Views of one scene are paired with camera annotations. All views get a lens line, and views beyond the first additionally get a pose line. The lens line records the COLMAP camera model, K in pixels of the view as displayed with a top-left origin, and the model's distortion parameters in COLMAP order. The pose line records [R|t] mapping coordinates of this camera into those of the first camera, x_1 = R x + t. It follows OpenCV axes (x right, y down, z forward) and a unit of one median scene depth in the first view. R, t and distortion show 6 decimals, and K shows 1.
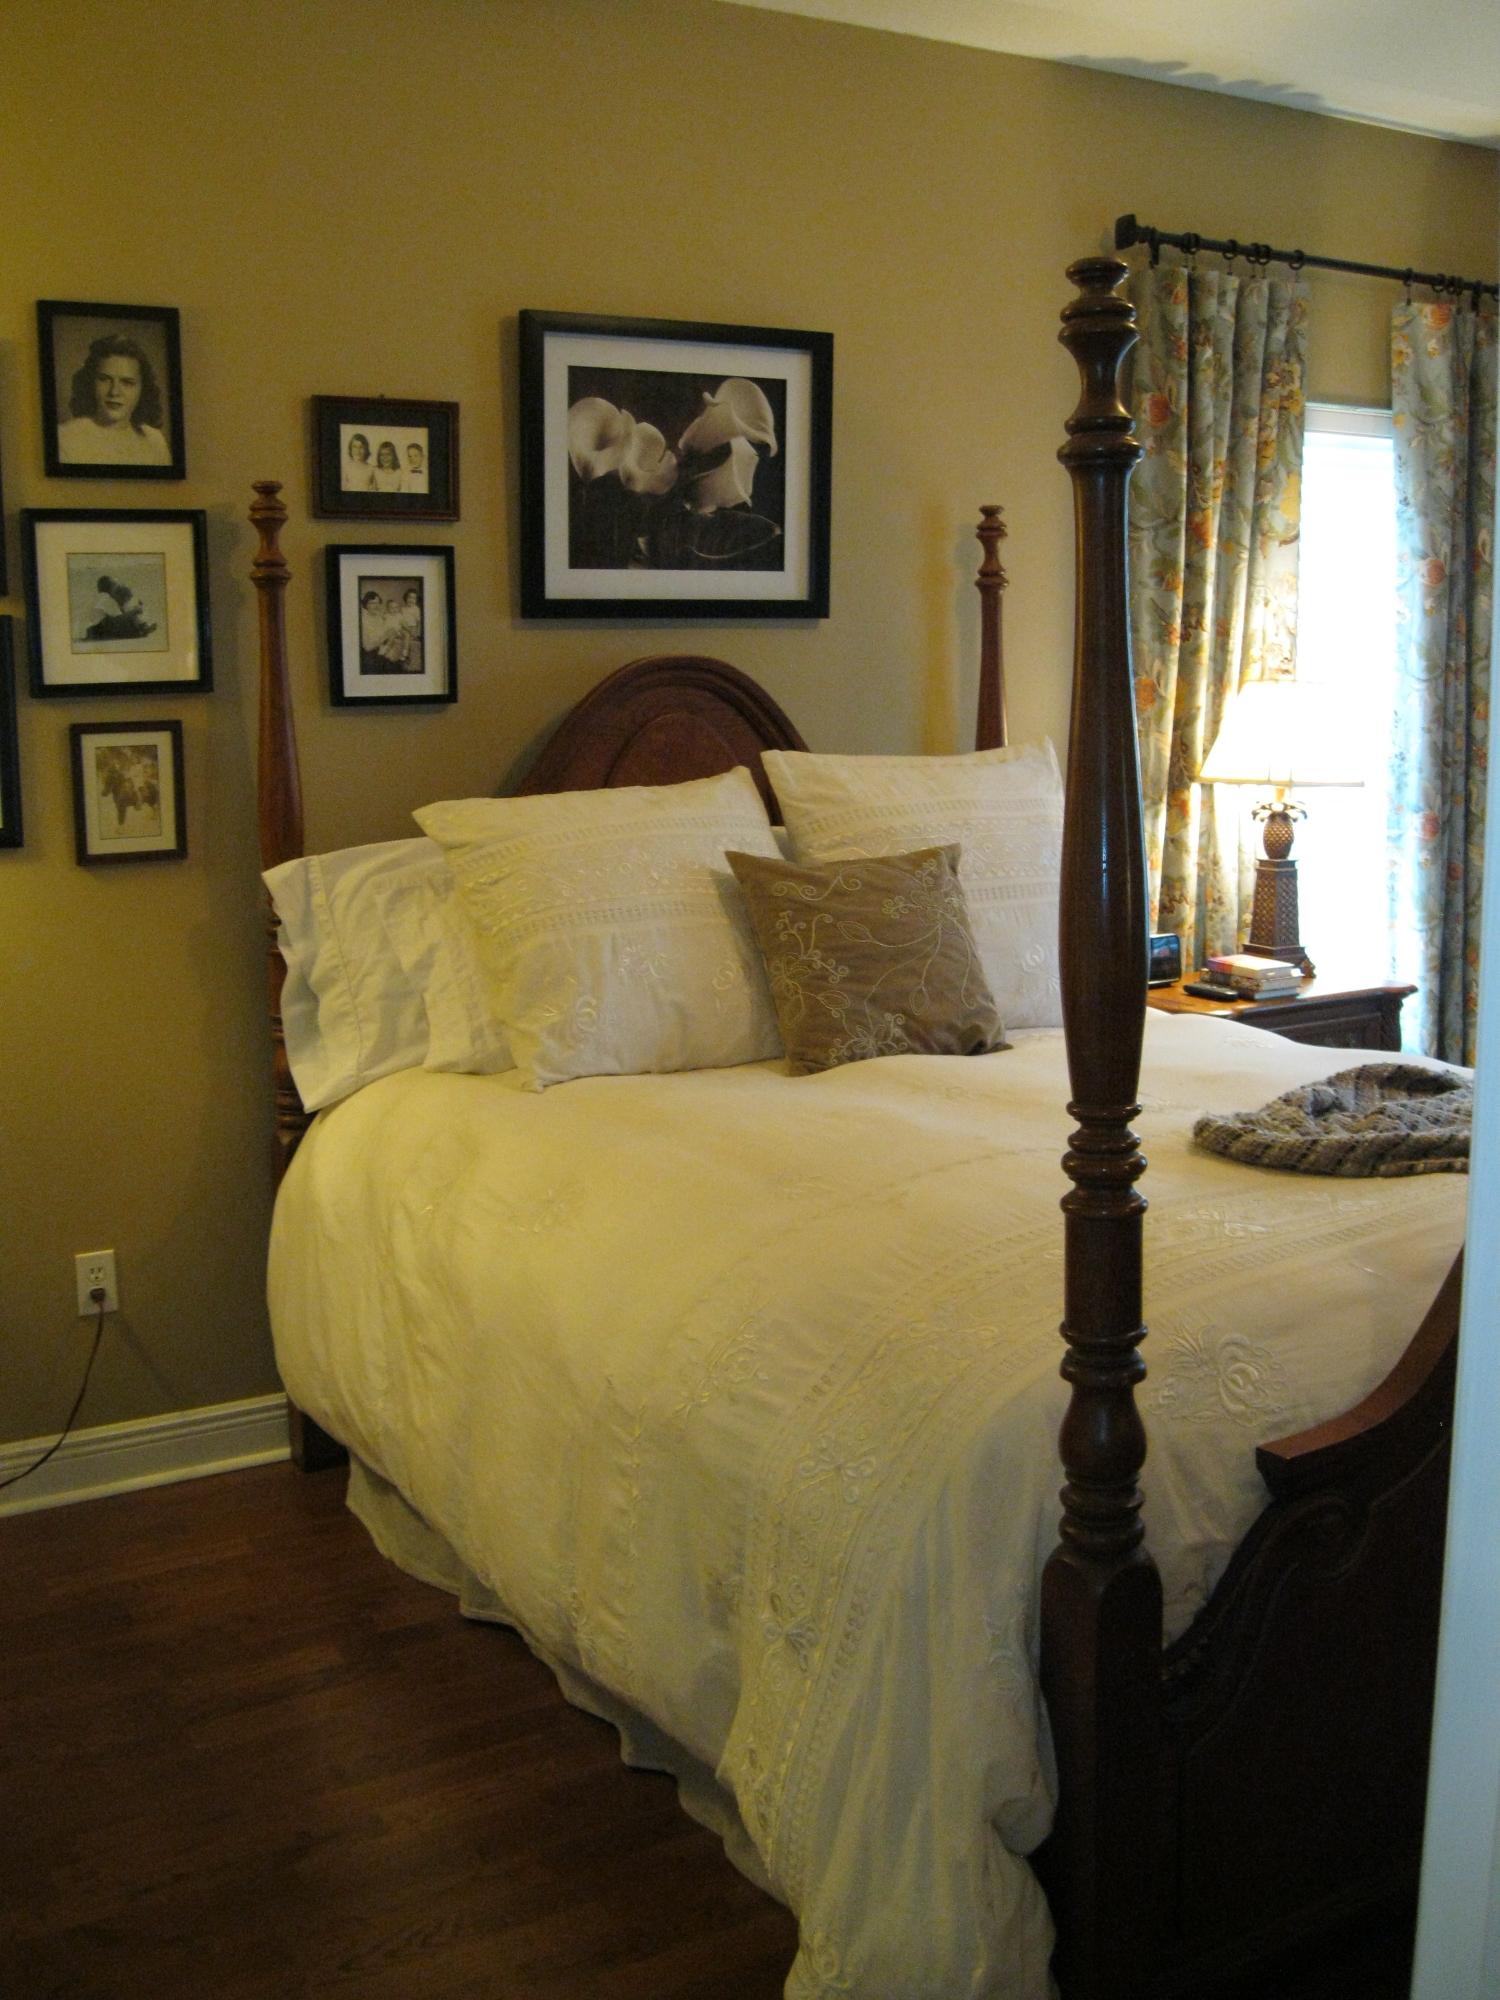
lens RADIAL K [[2047.7, 0, 794.9], [0, 2047.7, 1027.5], [0, 0, 1]] dist [-0.099721, 0.000000]
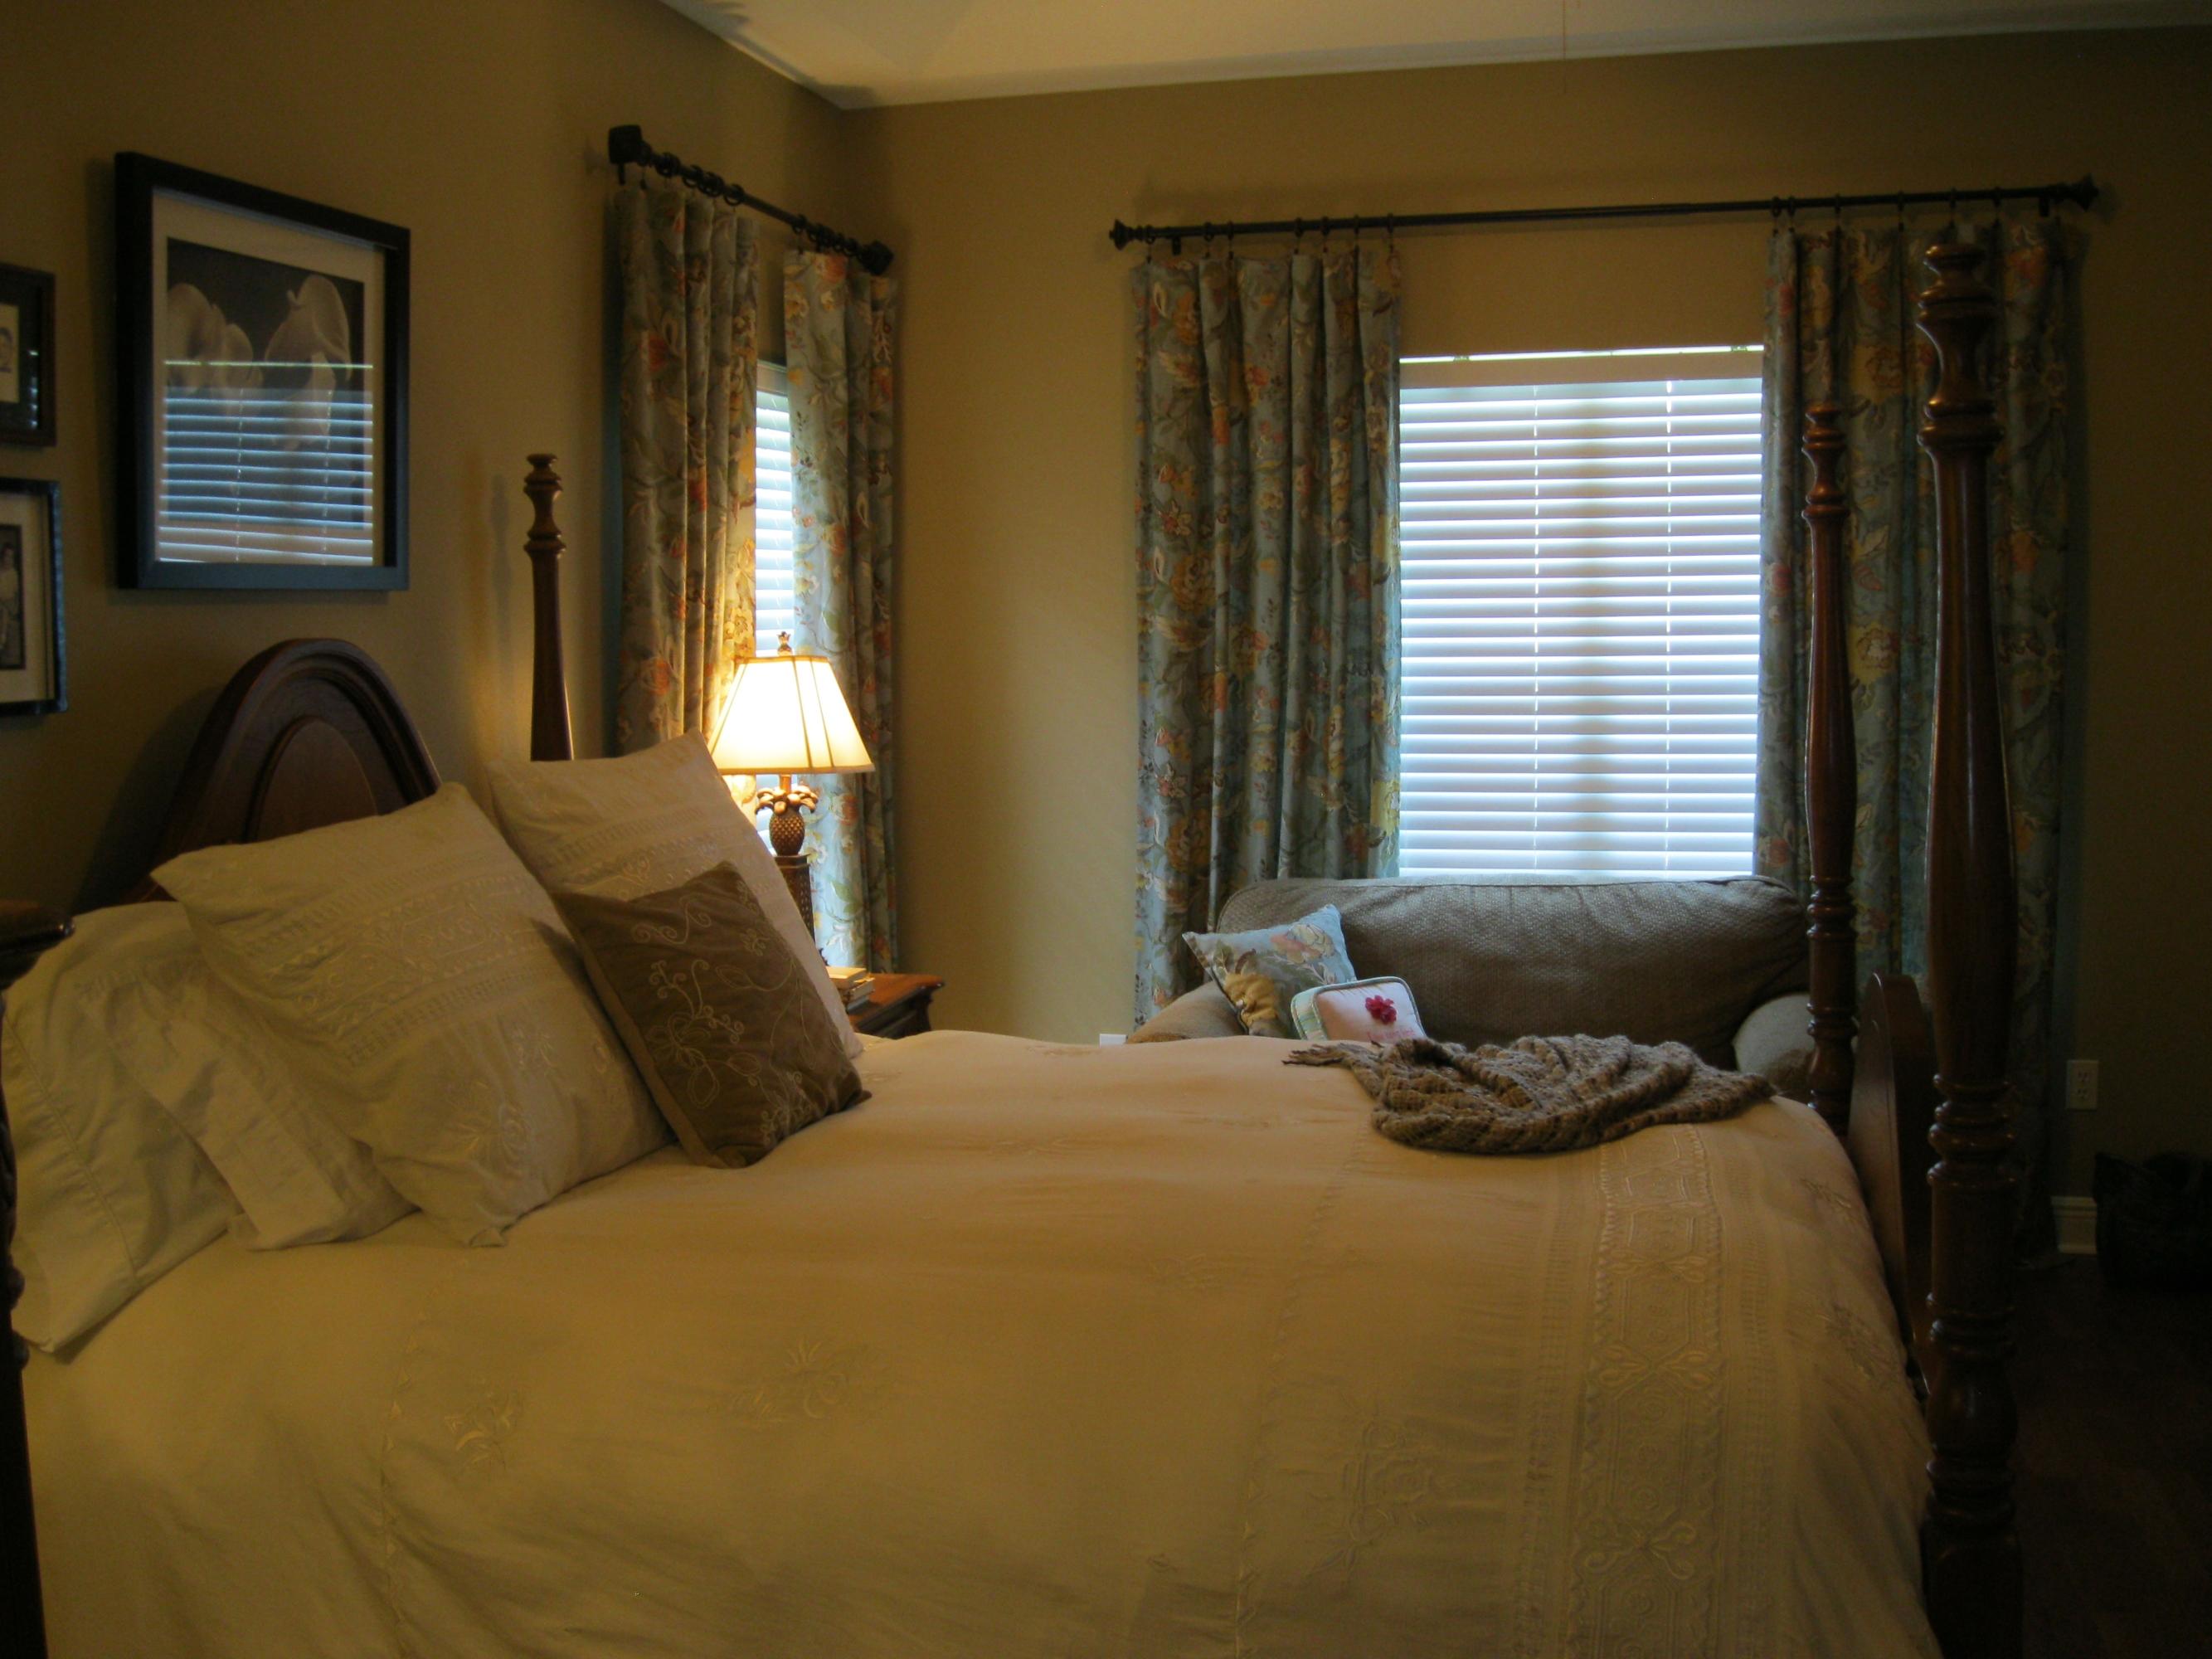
lens RADIAL K [[2264.9, 0, 1068.5], [0, 2264.9, 848.0], [0, 0, 1]] dist [-0.099721, 0.000000]
pose [[0.714623, -0.072695, 0.695723, -0.423871], [0.130707, 0.990945, -0.030715, -0.045577], [-0.687190, 0.112885, 0.717653, 0.233854]]
